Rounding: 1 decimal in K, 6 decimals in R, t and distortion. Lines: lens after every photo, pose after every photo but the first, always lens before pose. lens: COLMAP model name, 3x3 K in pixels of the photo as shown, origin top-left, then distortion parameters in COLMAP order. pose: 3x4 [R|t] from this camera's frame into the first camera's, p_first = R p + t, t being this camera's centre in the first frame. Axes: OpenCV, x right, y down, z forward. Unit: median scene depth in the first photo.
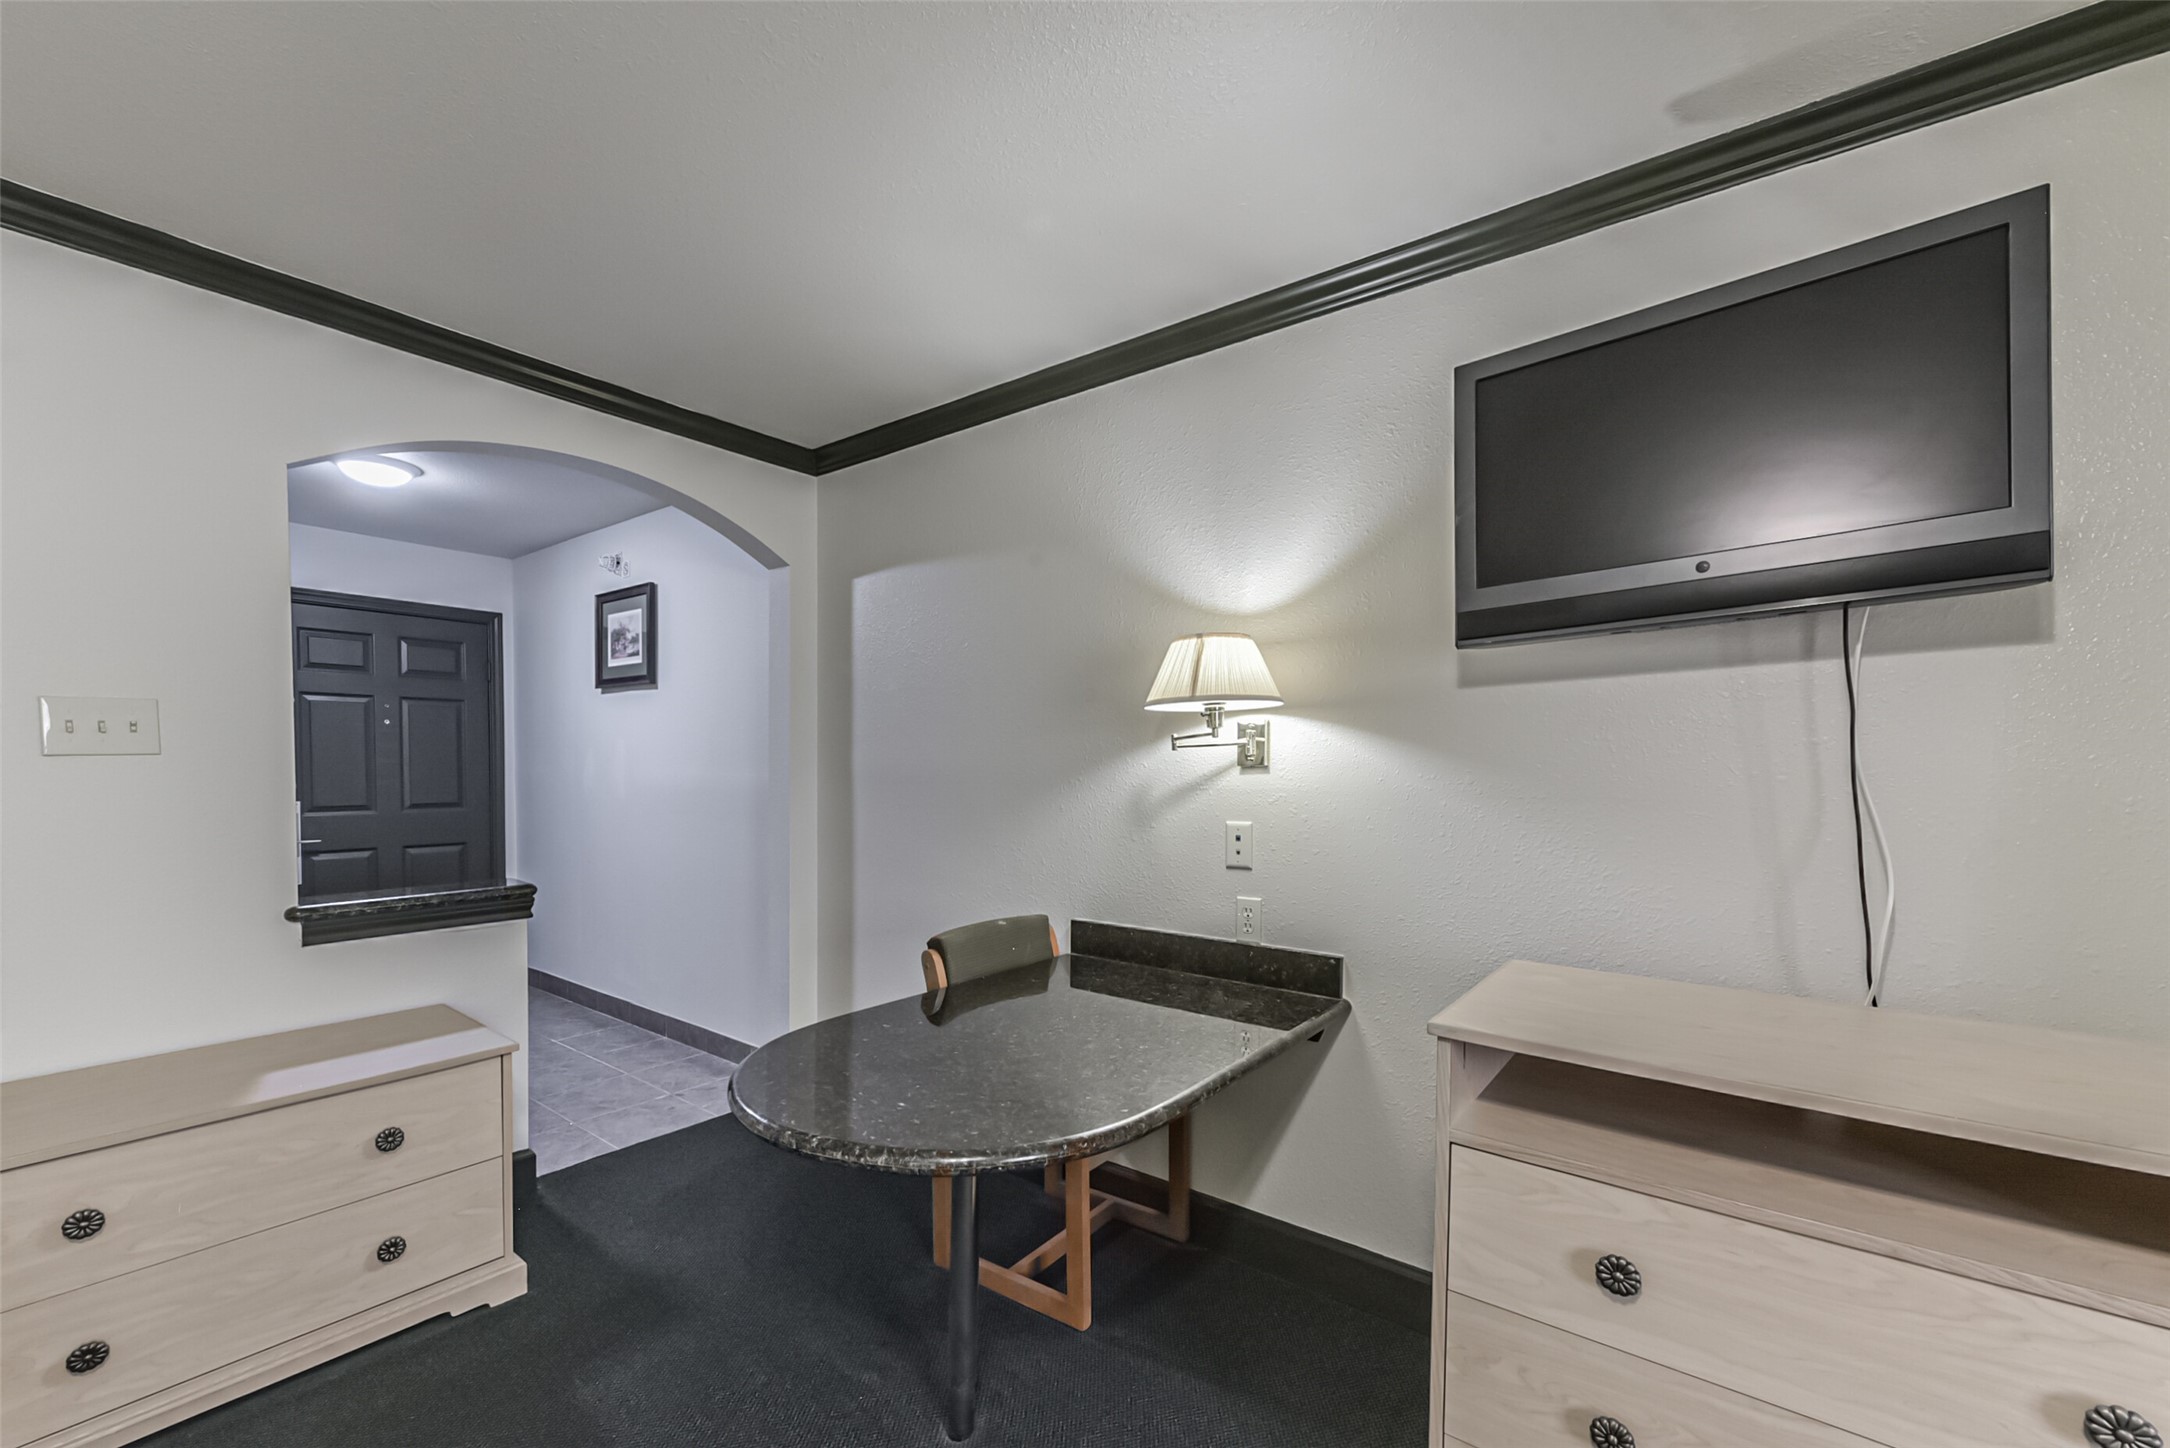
lens RADIAL K [[882.8, 0, 1092.0], [0, 882.8, 792.5], [0, 0, 1]] dist [-0.000261, 0.000038]
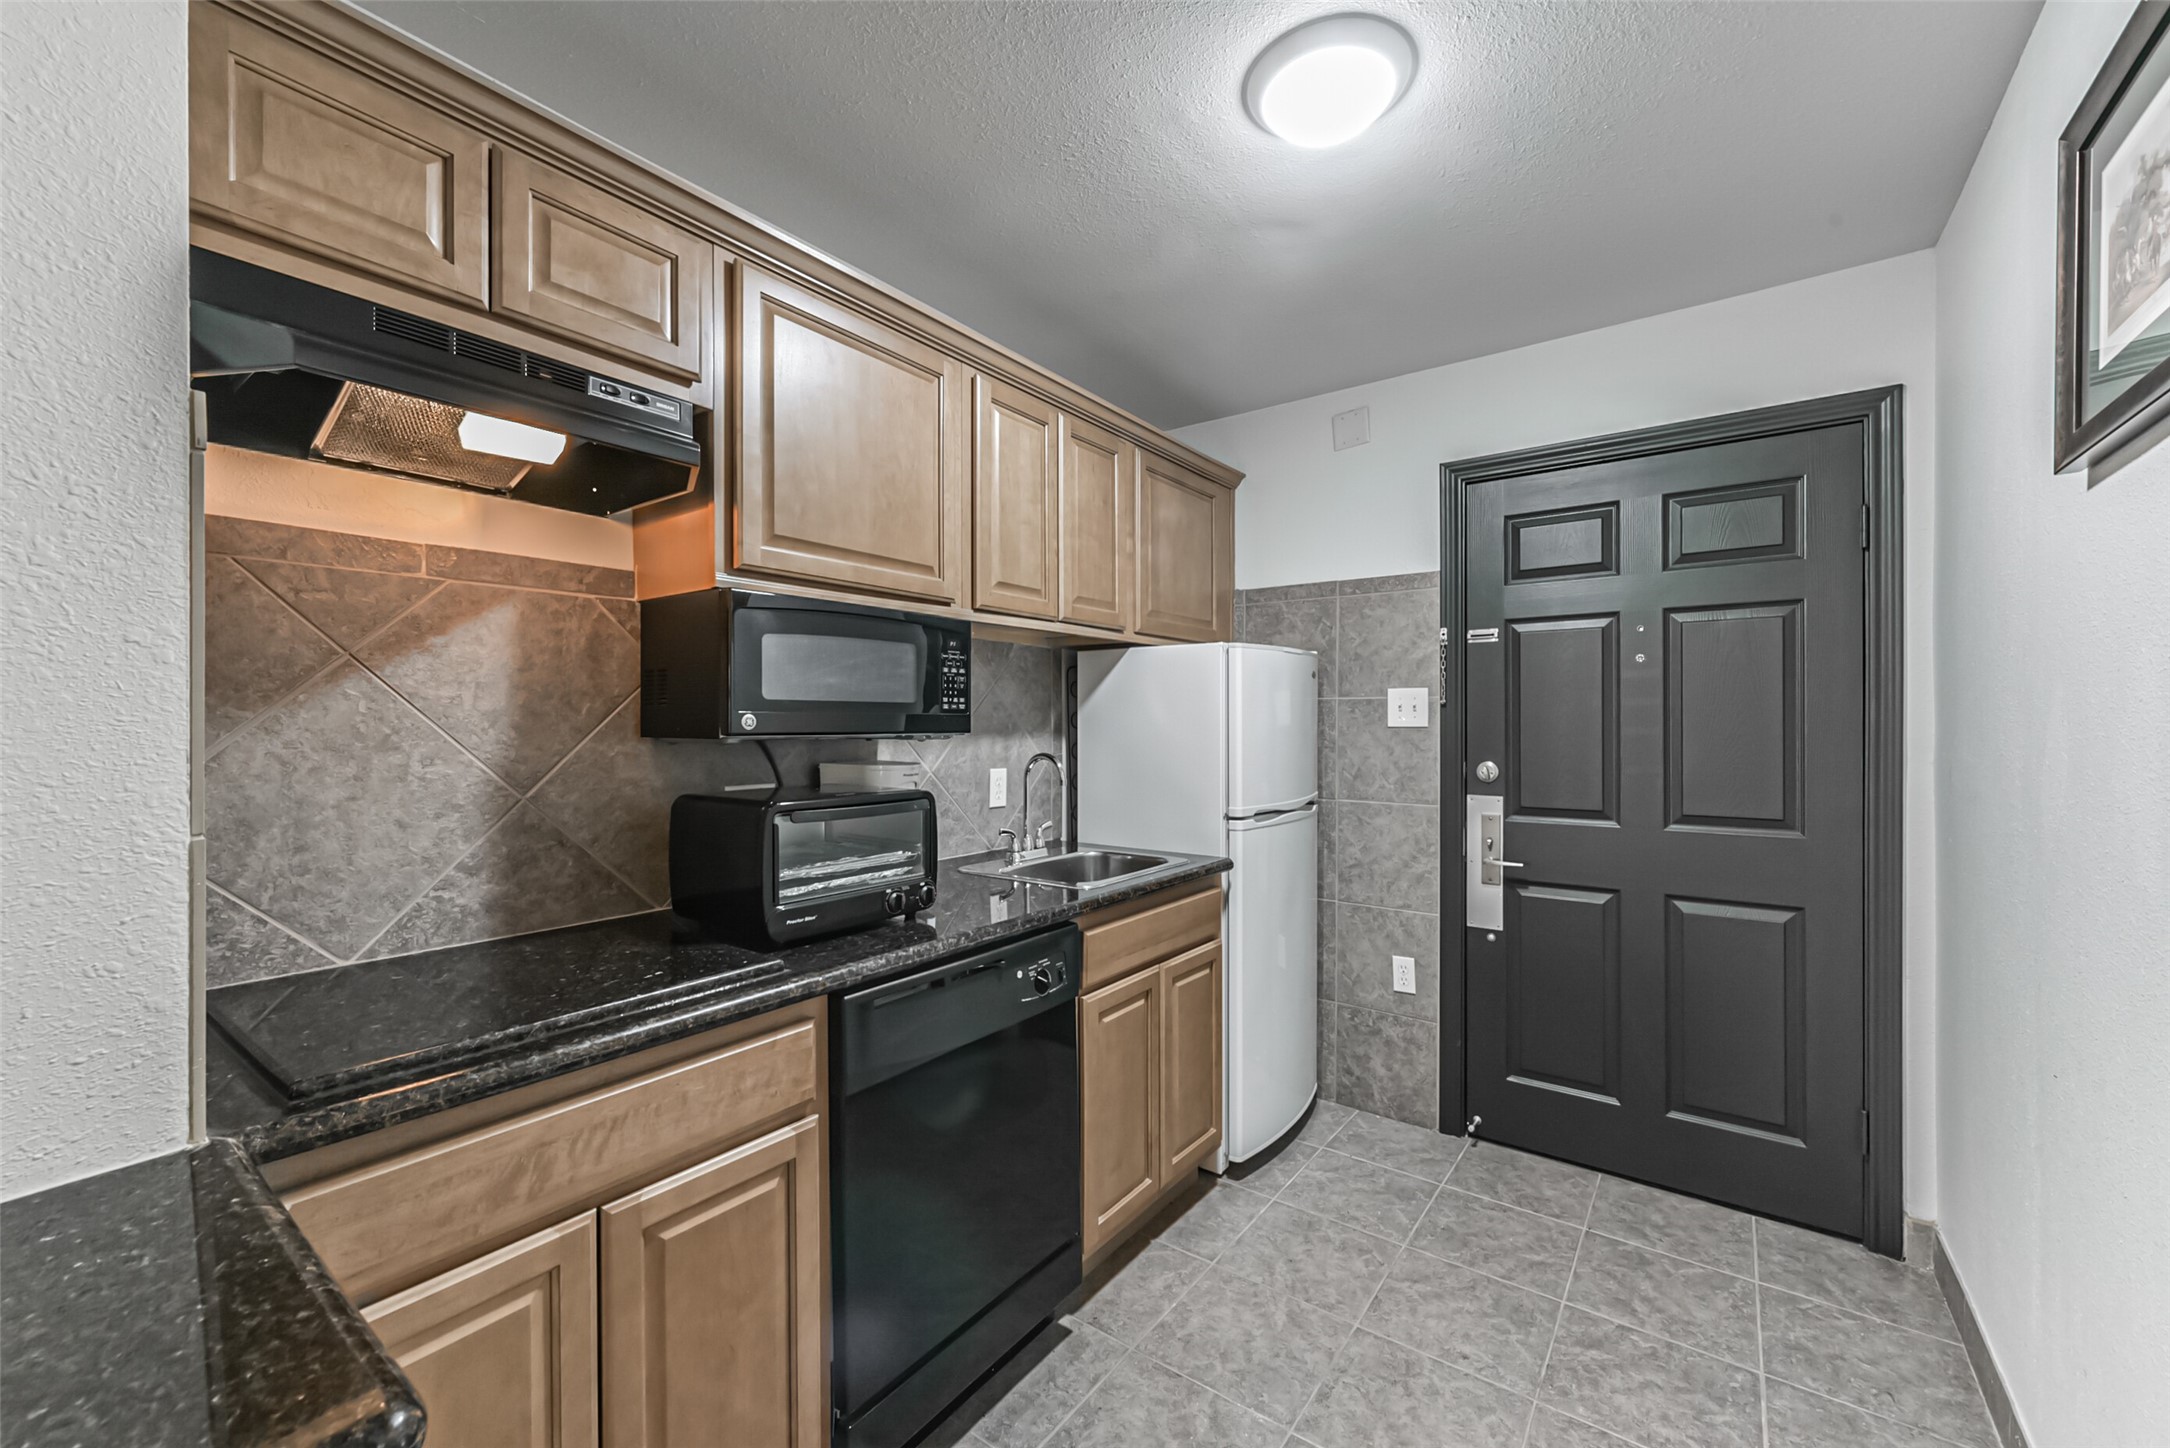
lens RADIAL K [[853.9, 0, 1085.0], [0, 853.9, 724.0], [0, 0, 1]] dist [0.000586, 0.000117]
pose [[0.006199, -0.007231, -0.999955, -0.493173], [-0.029920, 0.999525, -0.007413, -0.045530], [0.999533, 0.029965, 0.005979, 1.153997]]
